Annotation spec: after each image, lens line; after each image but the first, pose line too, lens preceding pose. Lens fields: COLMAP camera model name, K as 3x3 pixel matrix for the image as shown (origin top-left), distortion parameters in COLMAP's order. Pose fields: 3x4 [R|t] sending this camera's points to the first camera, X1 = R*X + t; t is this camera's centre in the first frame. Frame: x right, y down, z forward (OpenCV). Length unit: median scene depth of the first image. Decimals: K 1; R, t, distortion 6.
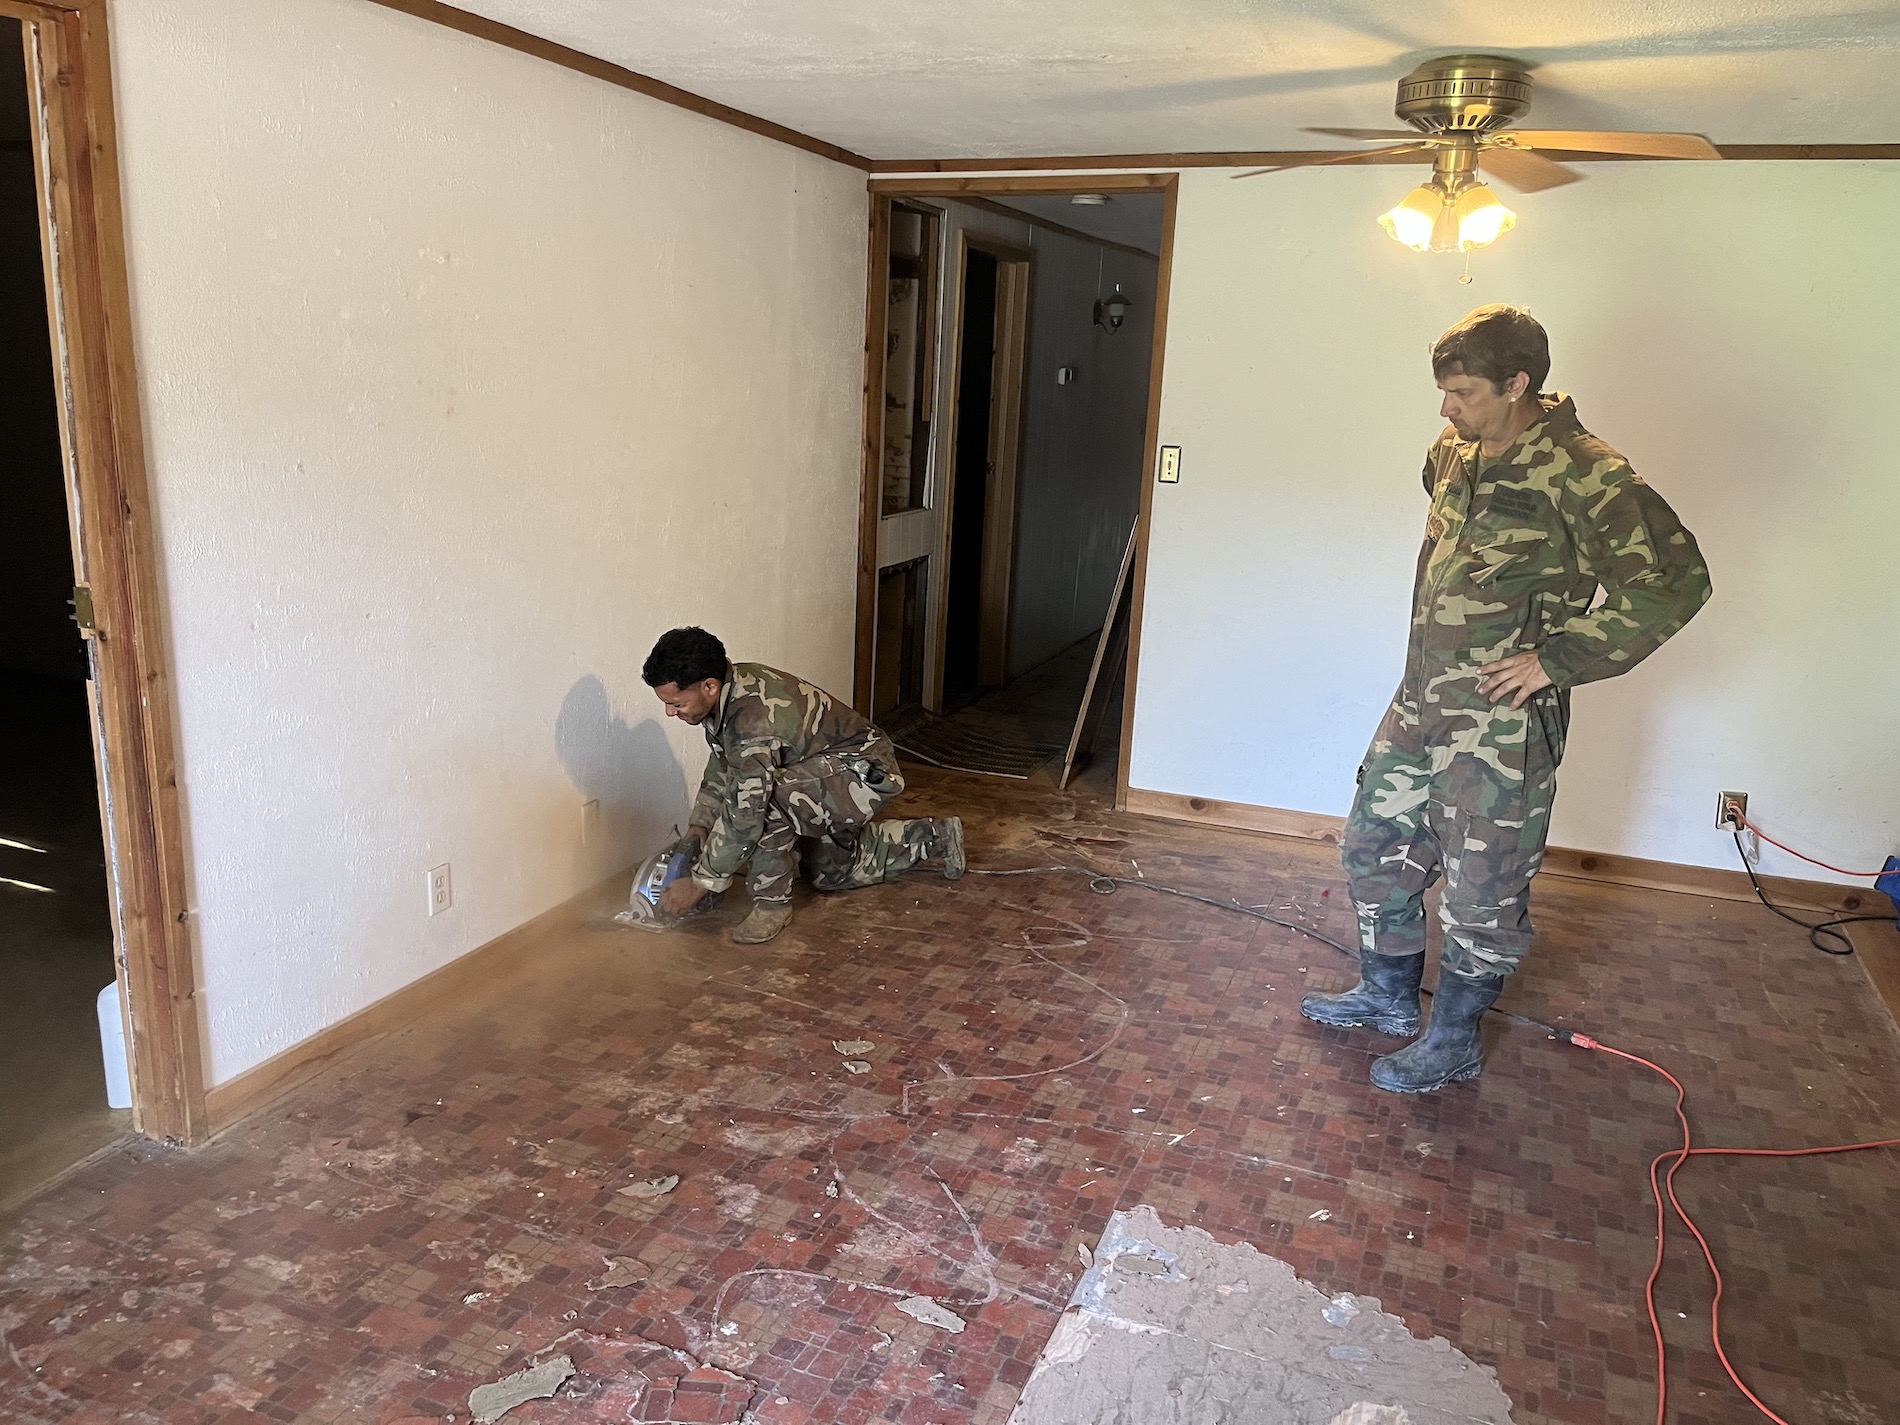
lens RADIAL K [[1437.1, 0, 950.9], [0, 1437.1, 745.1], [0, 0, 1]] dist [0.081716, -0.120632]
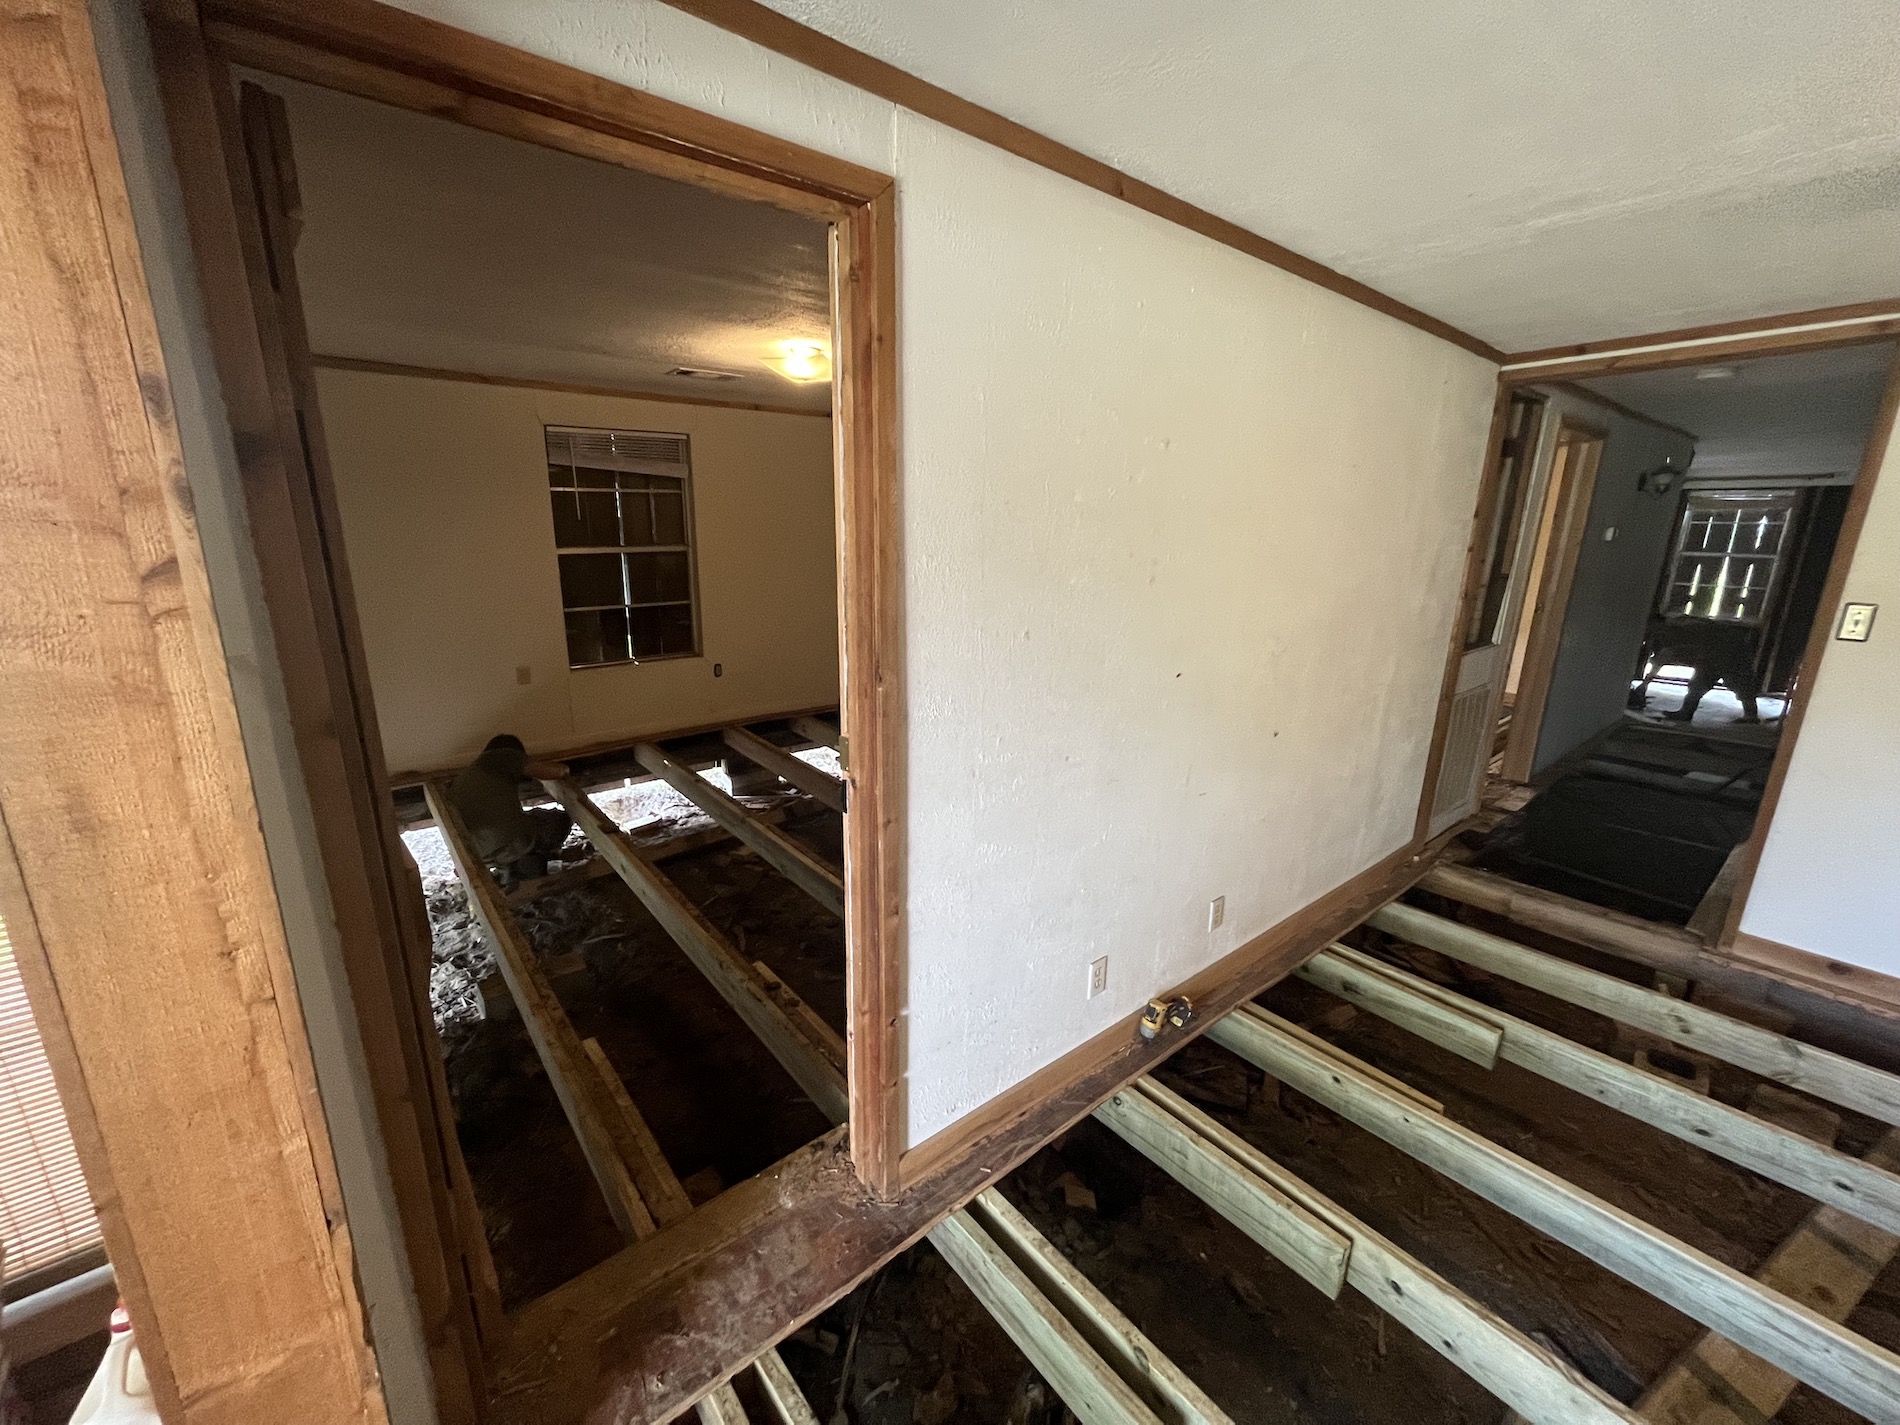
lens RADIAL K [[758.8, 0, 955.3], [0, 758.8, 723.7], [0, 0, 1]] dist [0.002539, 0.000039]
pose [[0.873683, 0.092626, -0.477596, -0.216764], [-0.100194, 0.994921, 0.009667, -0.126063], [0.476066, 0.039406, 0.878526, 0.477864]]
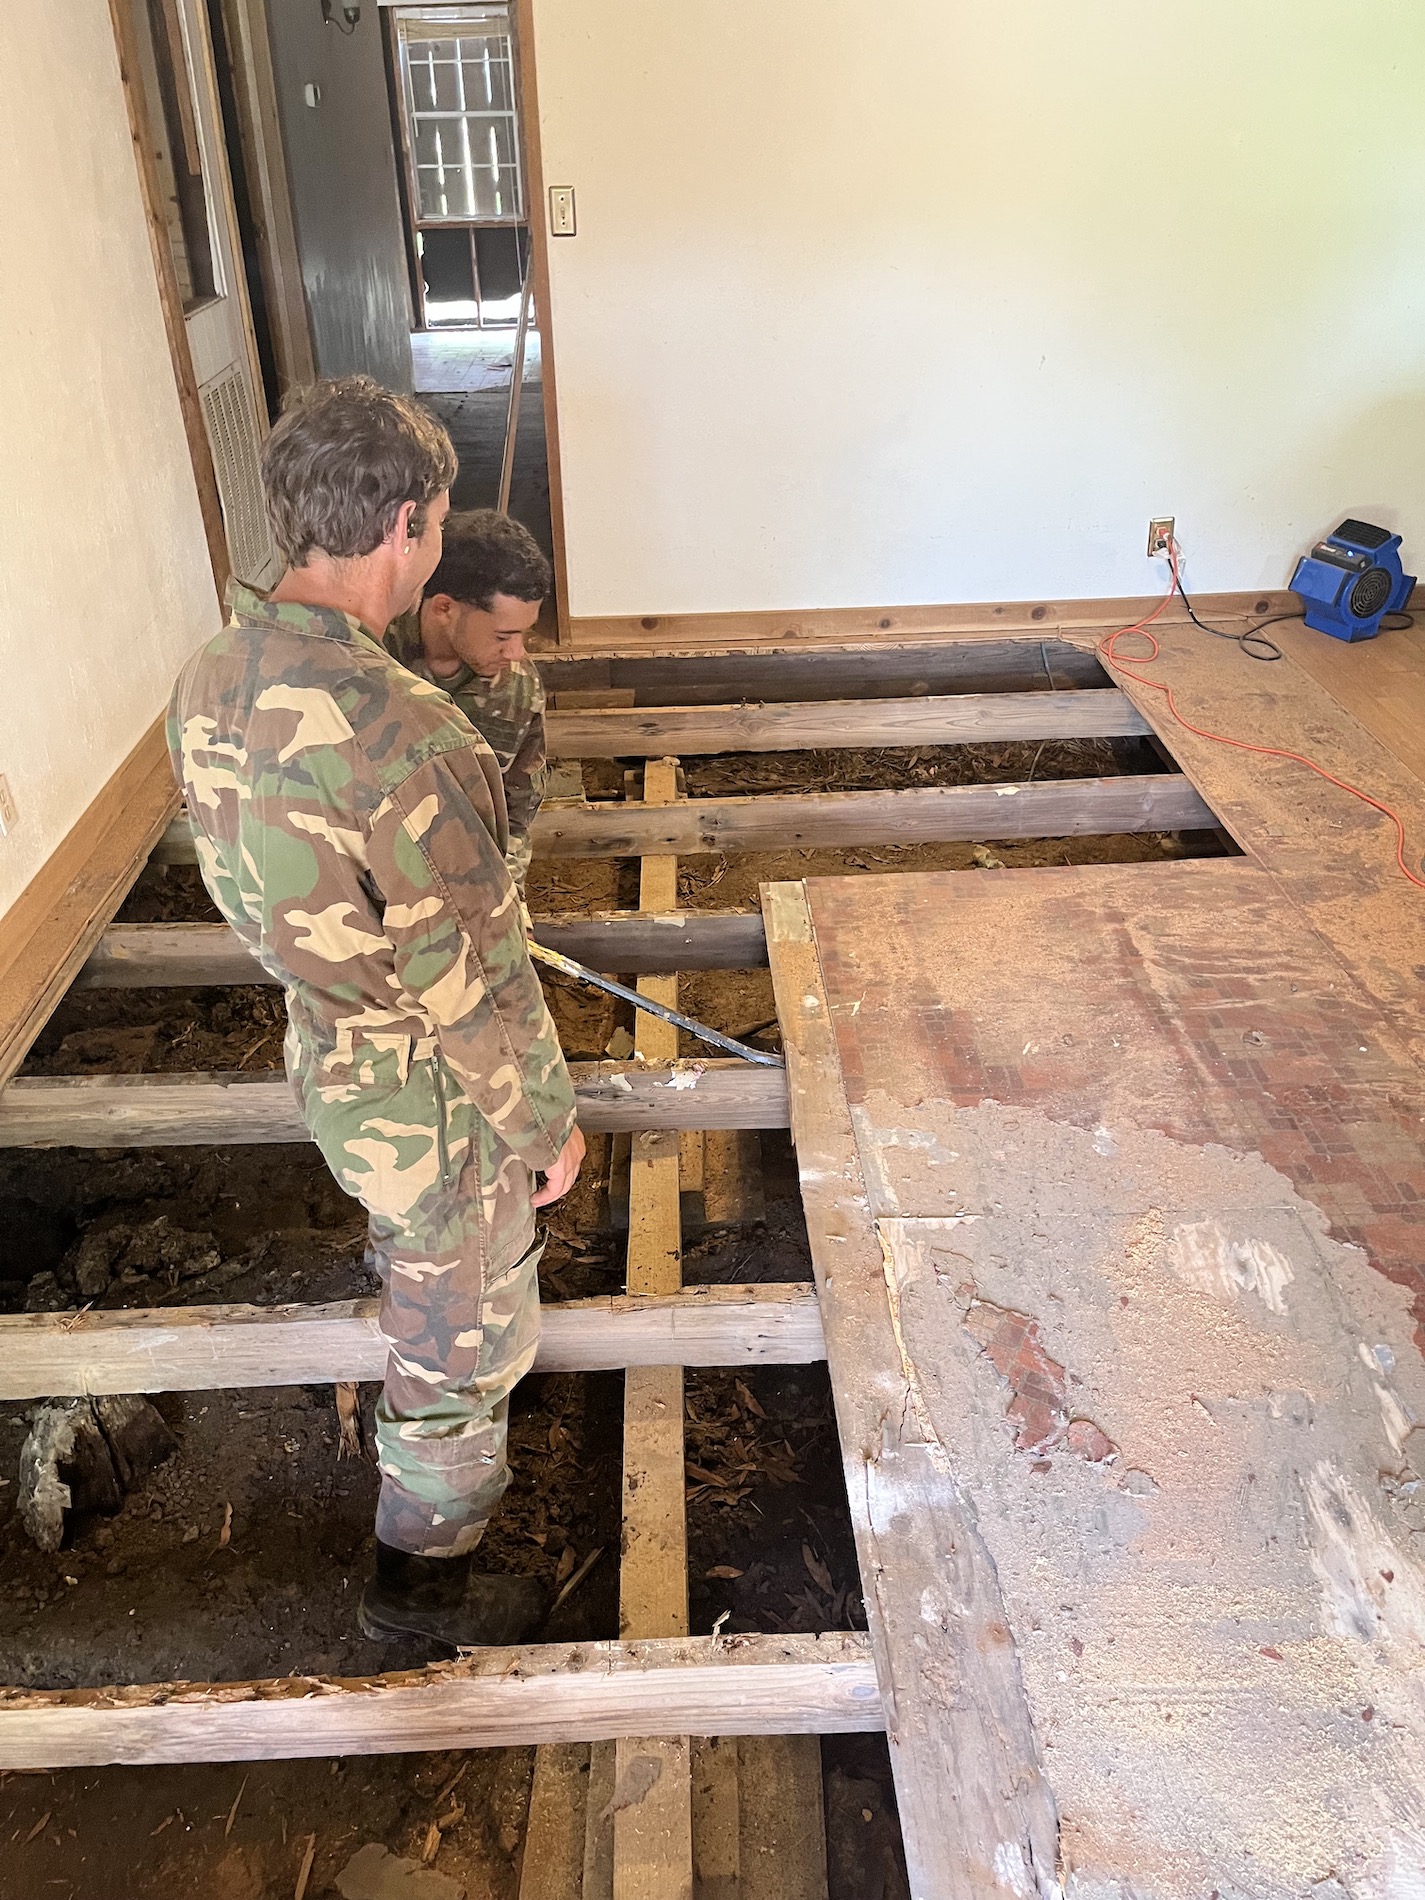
lens RADIAL K [[1437.1, 0, 719.3], [0, 1437.1, 954.3], [0, 0, 1]] dist [0.081716, -0.120632]
pose [[0.912605, -0.255846, 0.318897, -0.242112], [0.152001, 0.936411, 0.316276, -0.081928], [-0.379537, -0.240163, 0.893462, 0.219627]]
